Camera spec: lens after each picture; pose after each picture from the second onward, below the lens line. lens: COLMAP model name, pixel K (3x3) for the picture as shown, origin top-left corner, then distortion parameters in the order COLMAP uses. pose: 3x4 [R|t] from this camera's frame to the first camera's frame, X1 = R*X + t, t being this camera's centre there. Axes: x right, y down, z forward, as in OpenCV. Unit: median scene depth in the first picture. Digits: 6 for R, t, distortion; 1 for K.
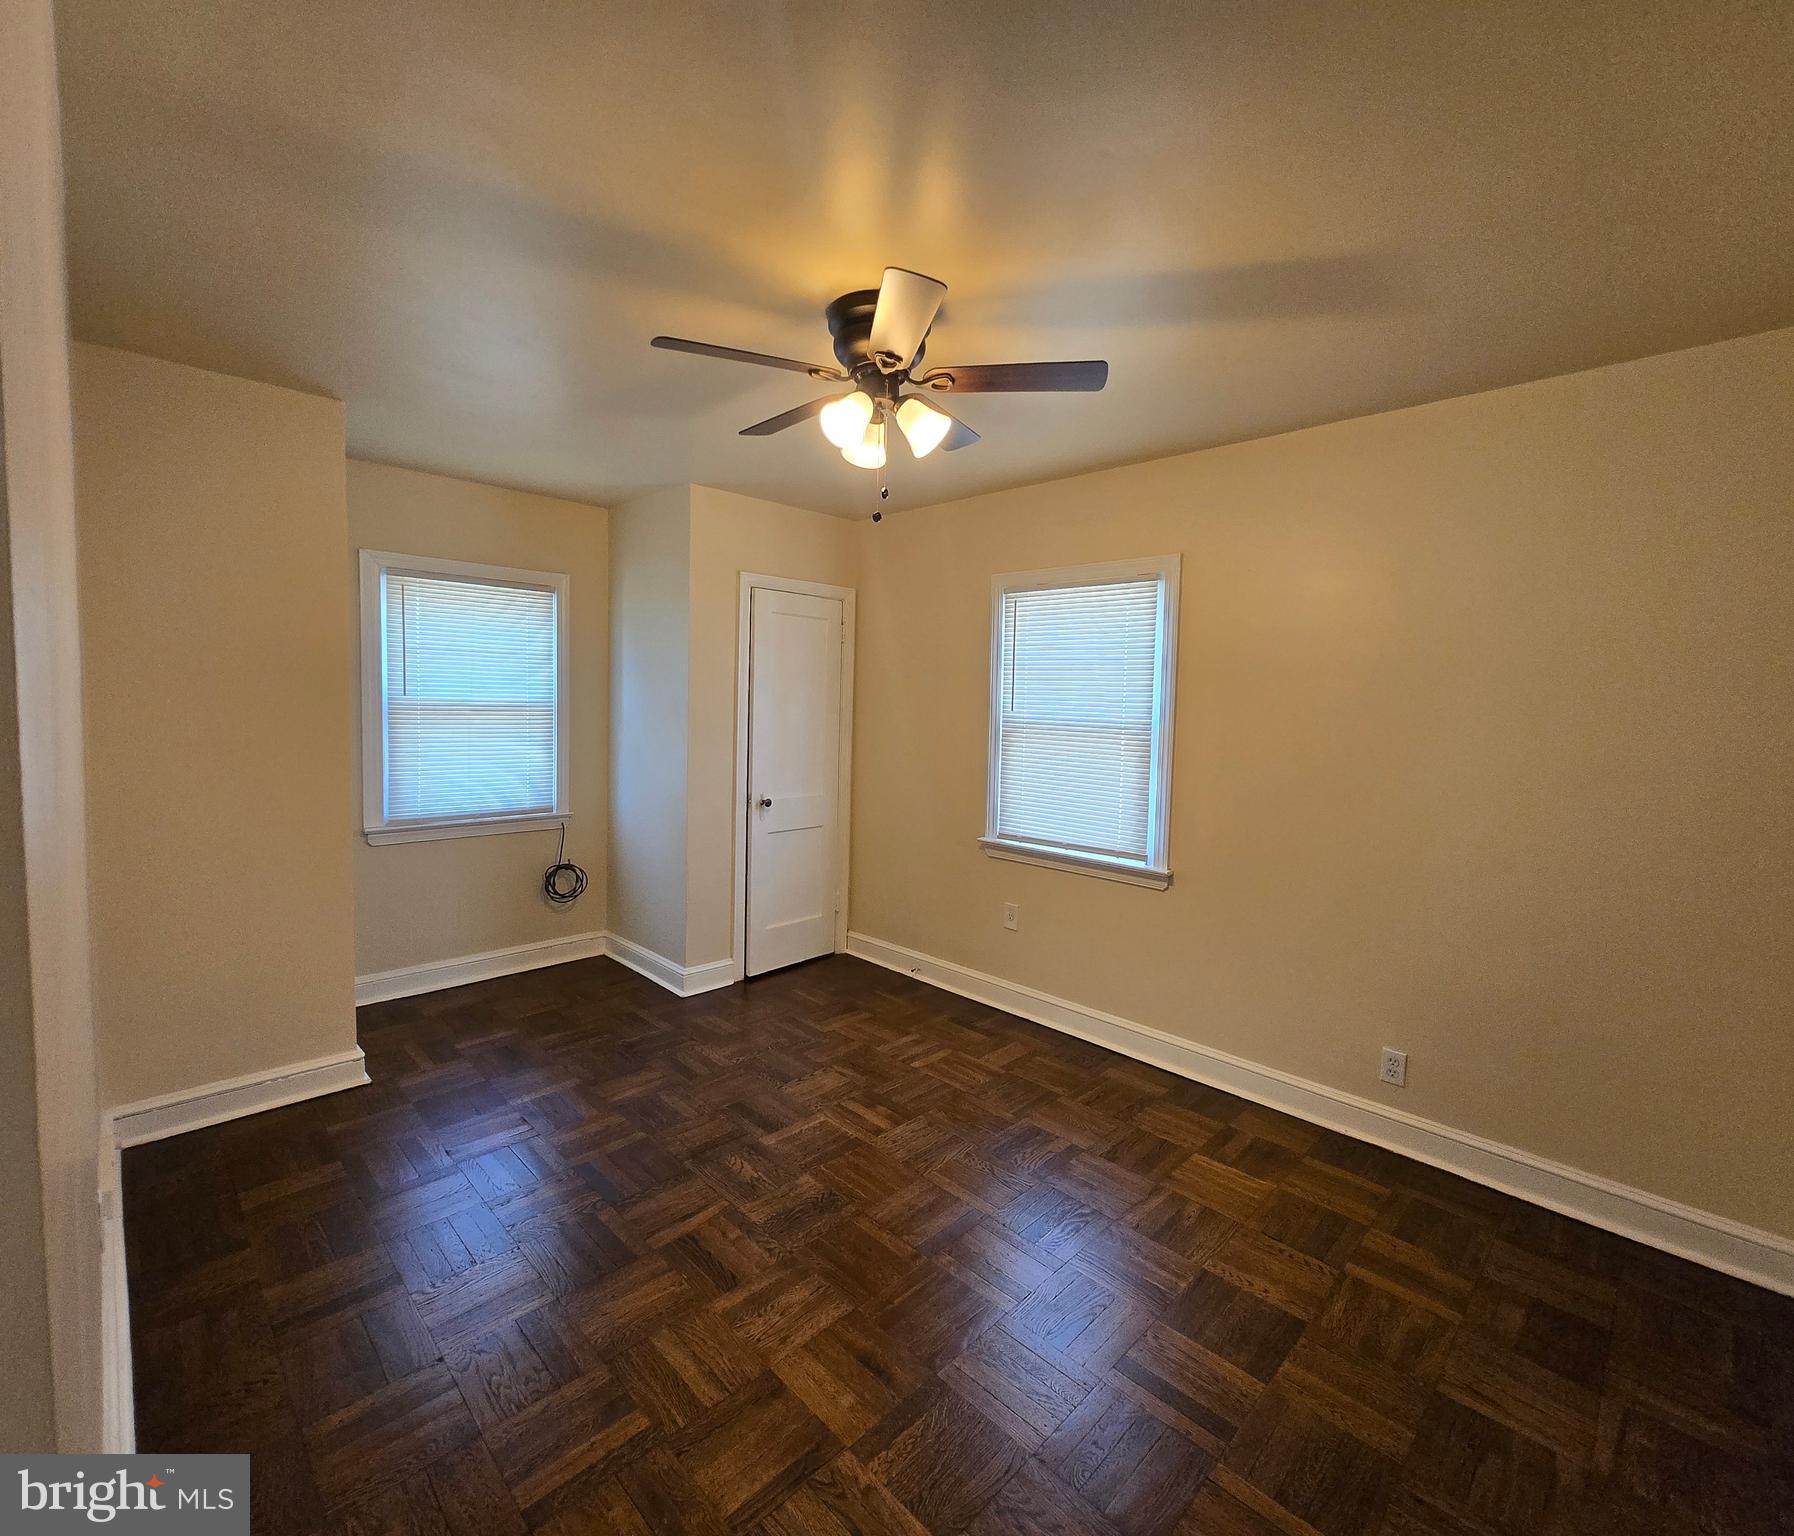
lens RADIAL K [[802.1, 0, 885.4], [0, 802.1, 755.3], [0, 0, 1]] dist [0.002242, -0.001157]
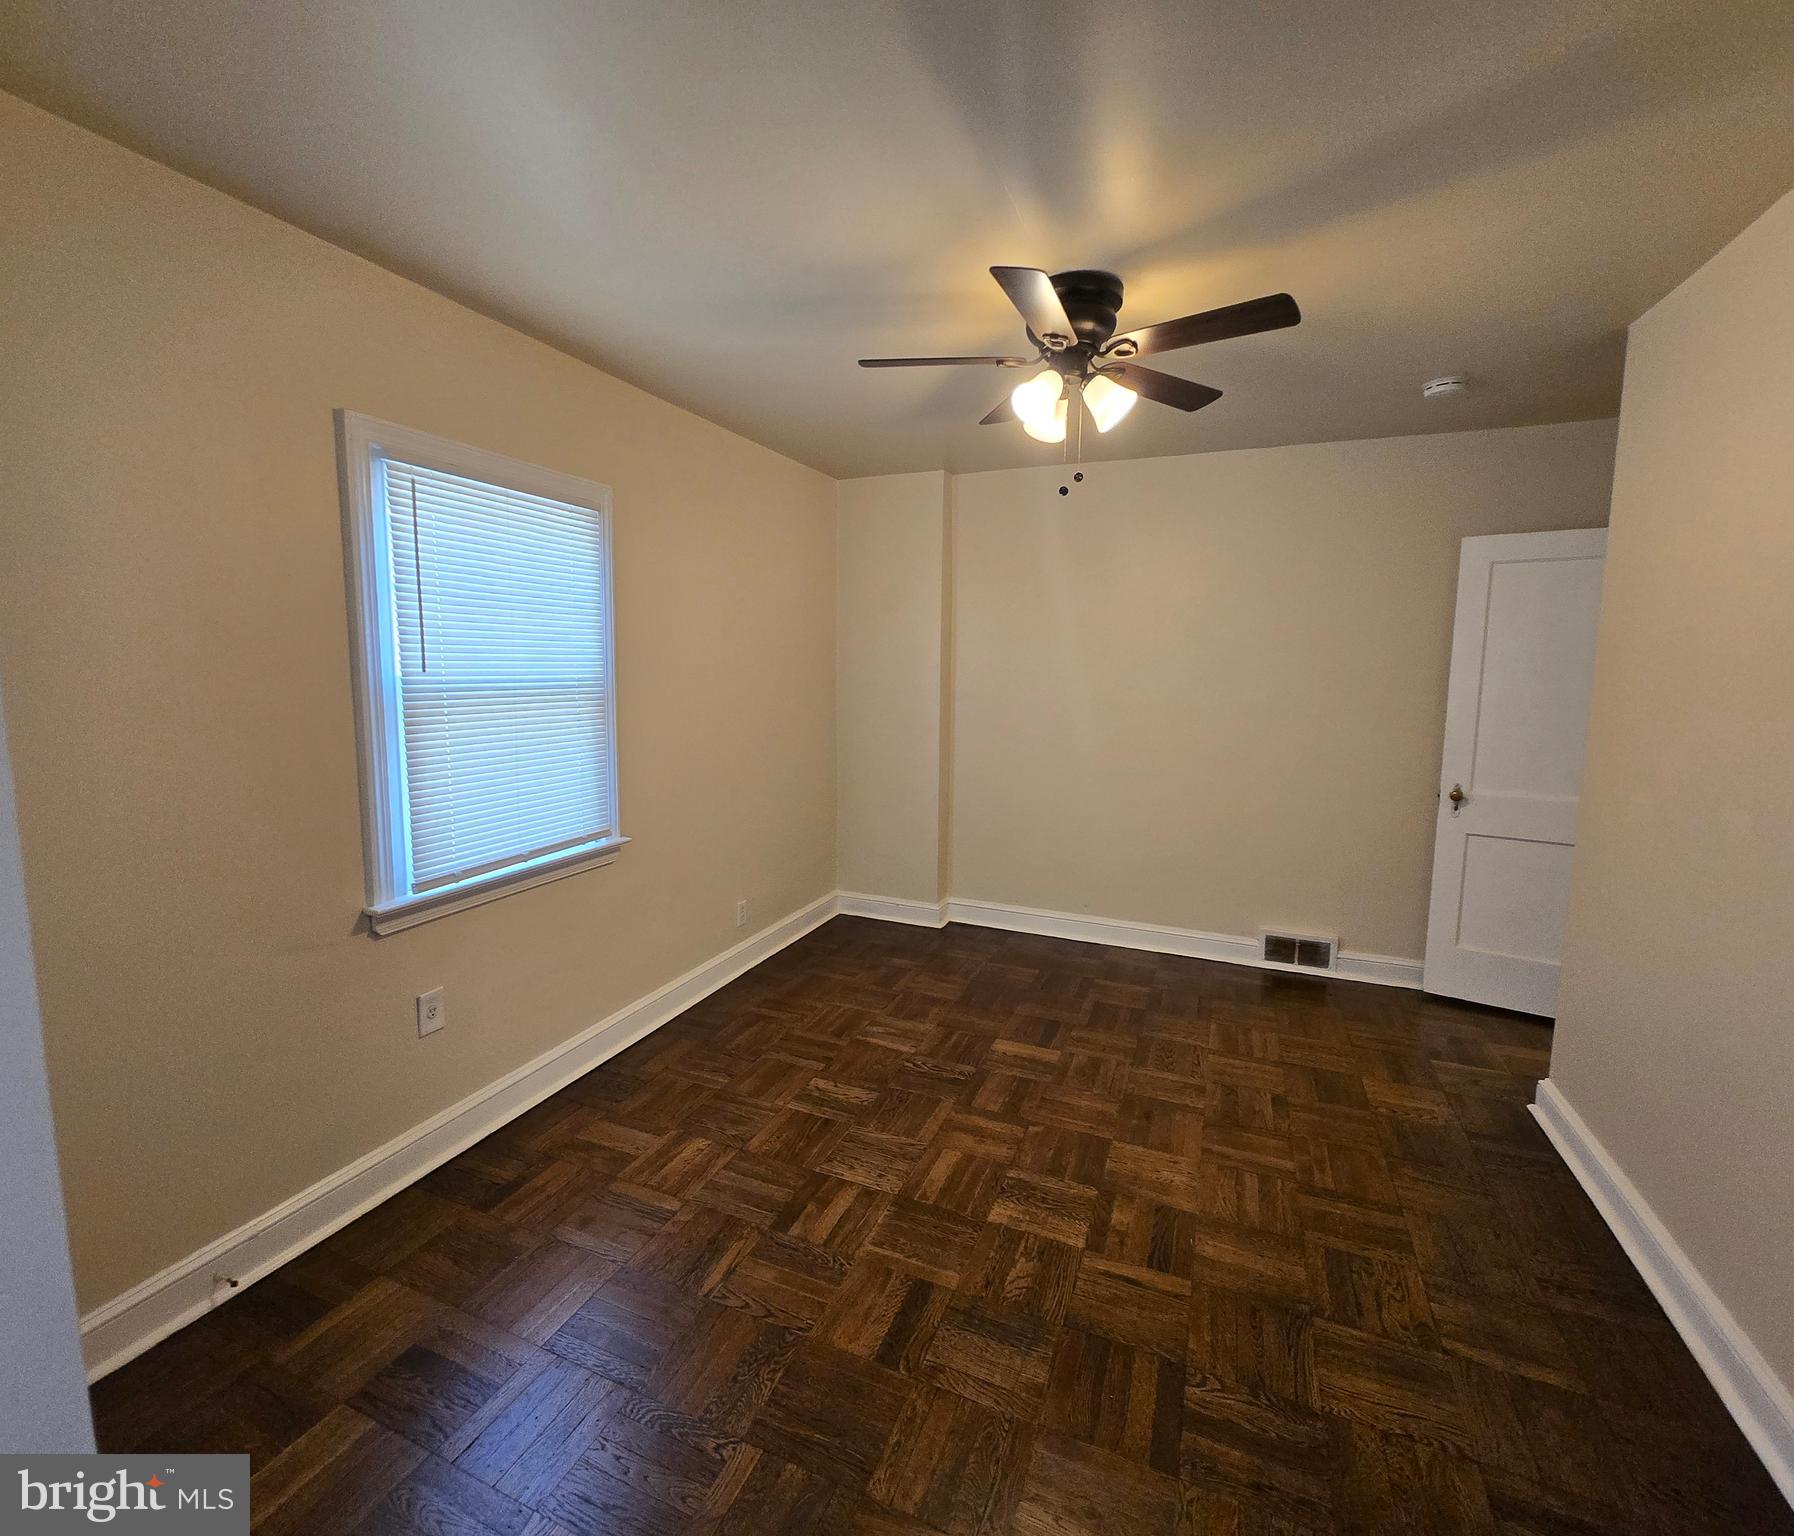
lens RADIAL K [[802.1, 0, 885.4], [0, 802.1, 755.3], [0, 0, 1]] dist [0.002242, -0.001157]
pose [[-0.390377, -0.133249, 0.910961, -0.681833], [0.042702, 0.985785, 0.162493, -0.099772], [-0.919664, 0.102334, -0.379138, 1.214220]]
